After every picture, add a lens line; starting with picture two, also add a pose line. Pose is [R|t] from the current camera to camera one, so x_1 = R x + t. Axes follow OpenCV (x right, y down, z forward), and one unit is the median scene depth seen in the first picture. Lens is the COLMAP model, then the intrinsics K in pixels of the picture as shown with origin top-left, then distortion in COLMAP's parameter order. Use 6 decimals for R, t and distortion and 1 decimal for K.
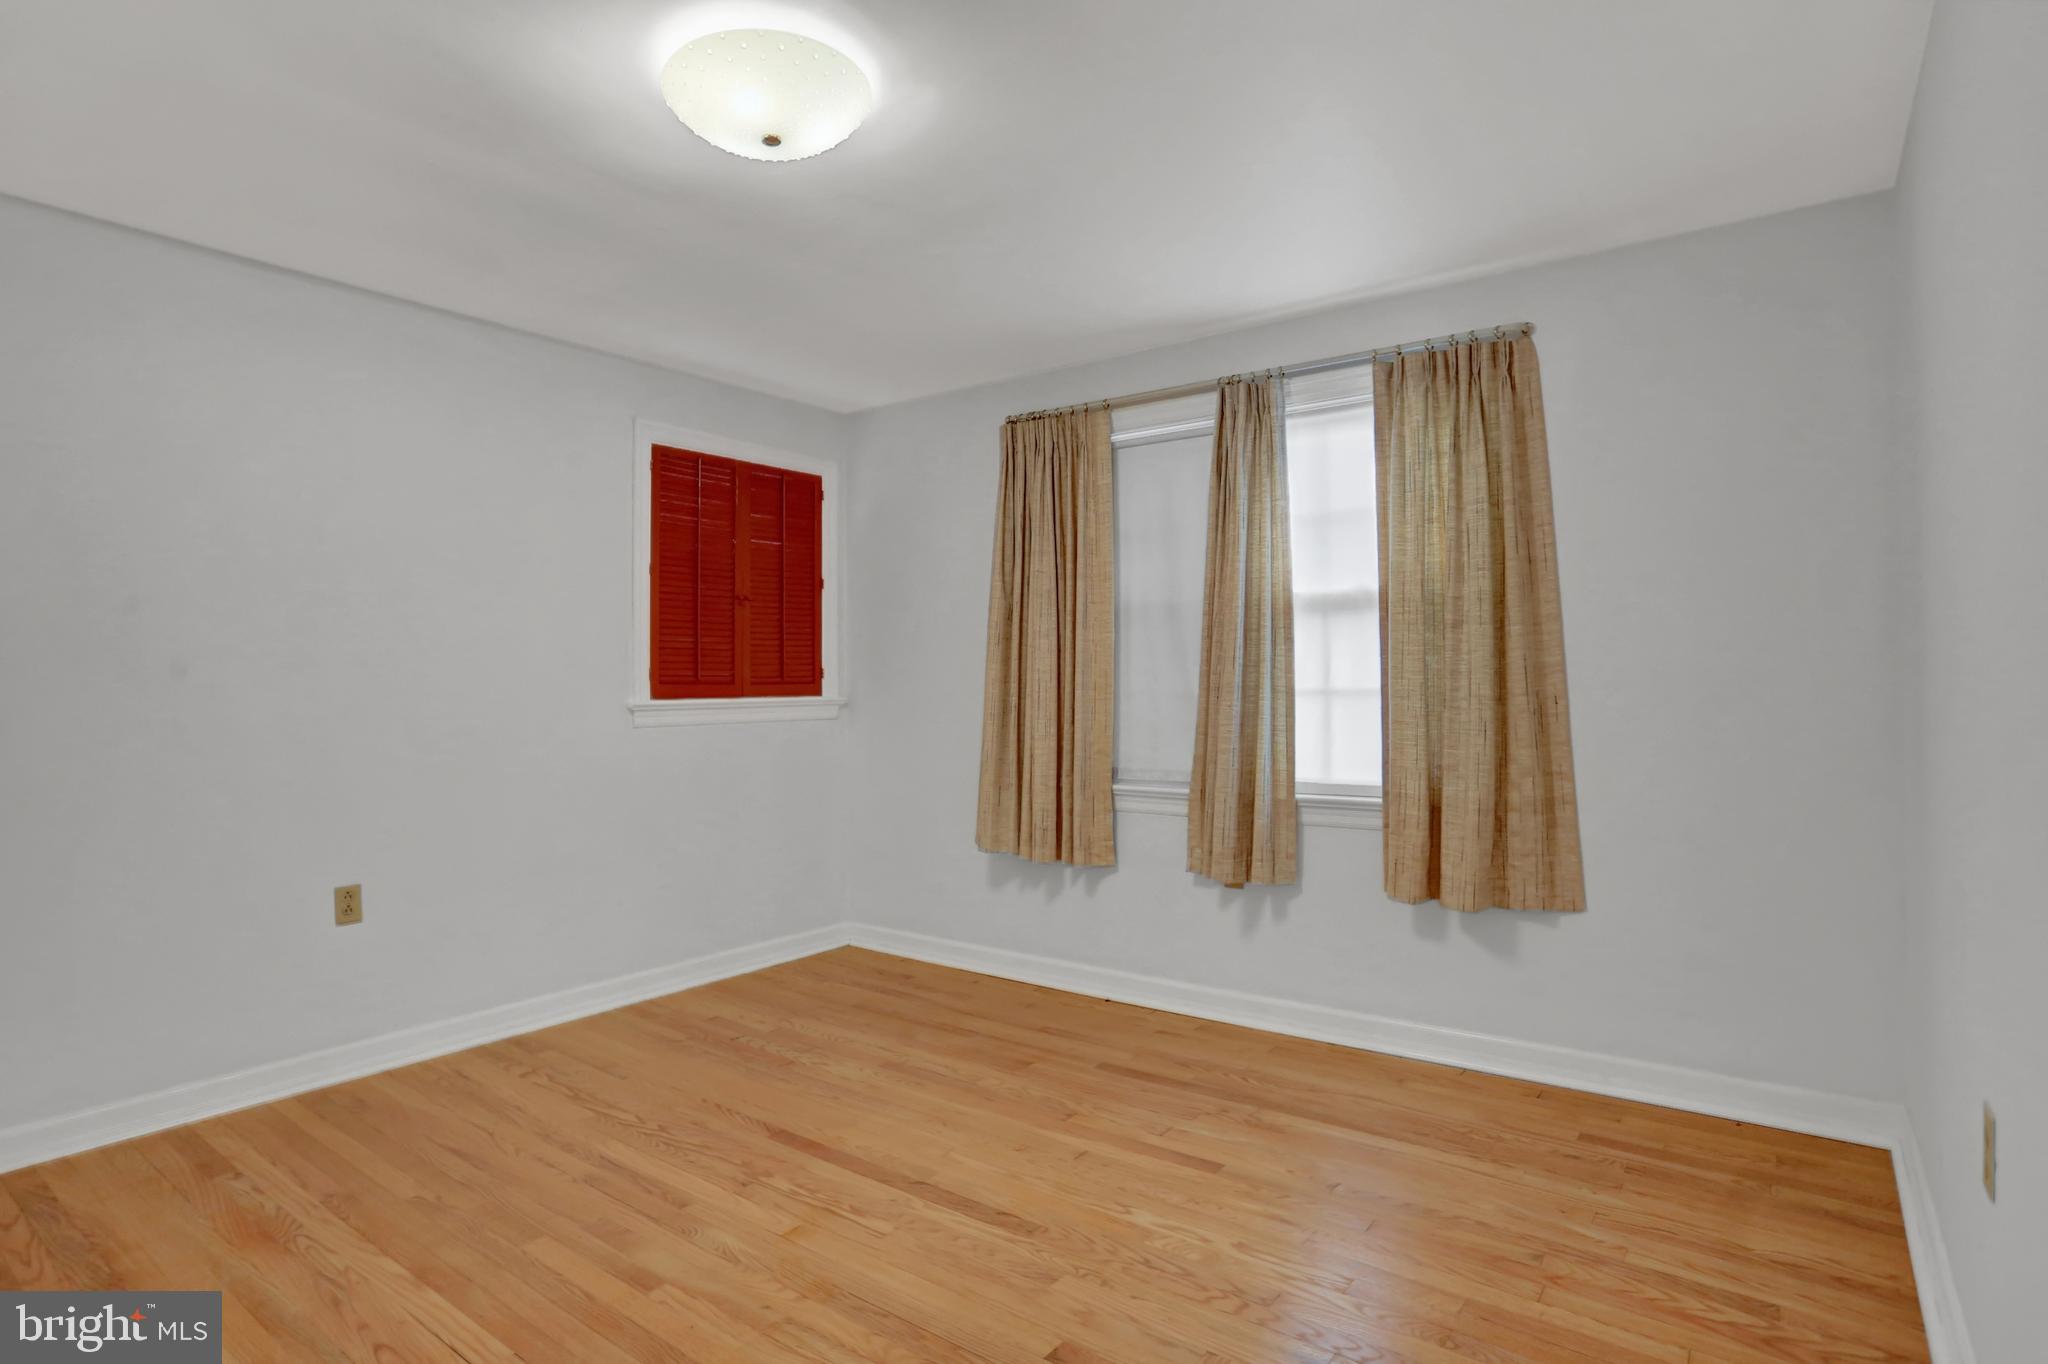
lens RADIAL K [[1060.6, 0, 1024.0], [0, 1060.6, 682.0], [0, 0, 1]] dist [-0.089521, 0.054037]
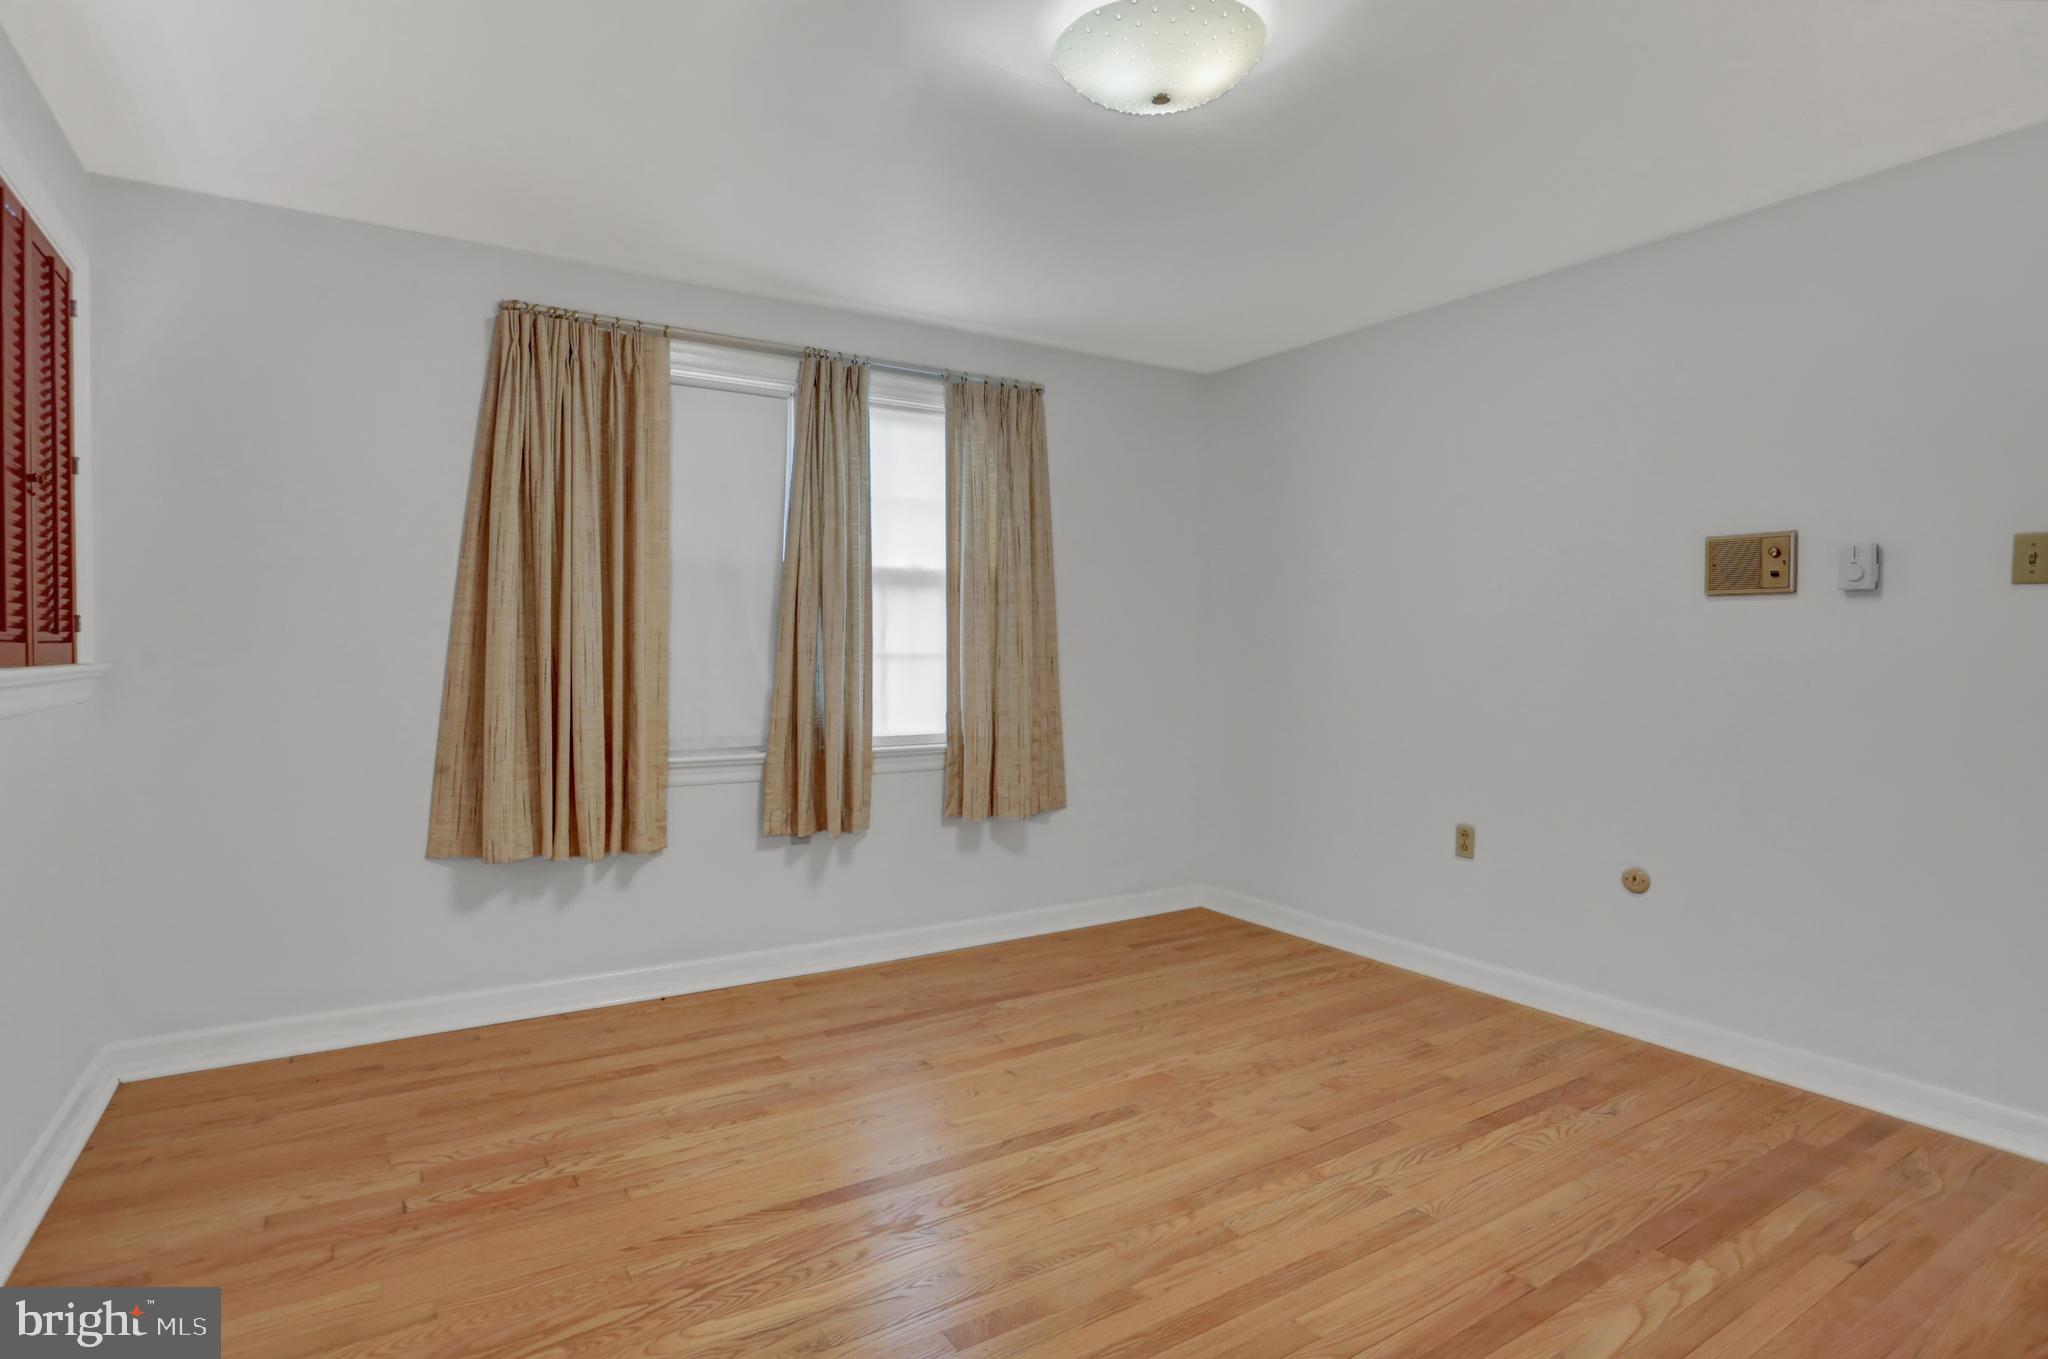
lens RADIAL K [[1090.7, 0, 1024.0], [0, 1090.7, 679.5], [0, 0, 1]] dist [-0.079257, 0.046676]
pose [[0.342388, -0.022735, 0.939284, -0.767194], [-0.011829, 0.999524, 0.028505, 0.000404], [-0.939484, -0.020870, 0.341956, 0.456423]]
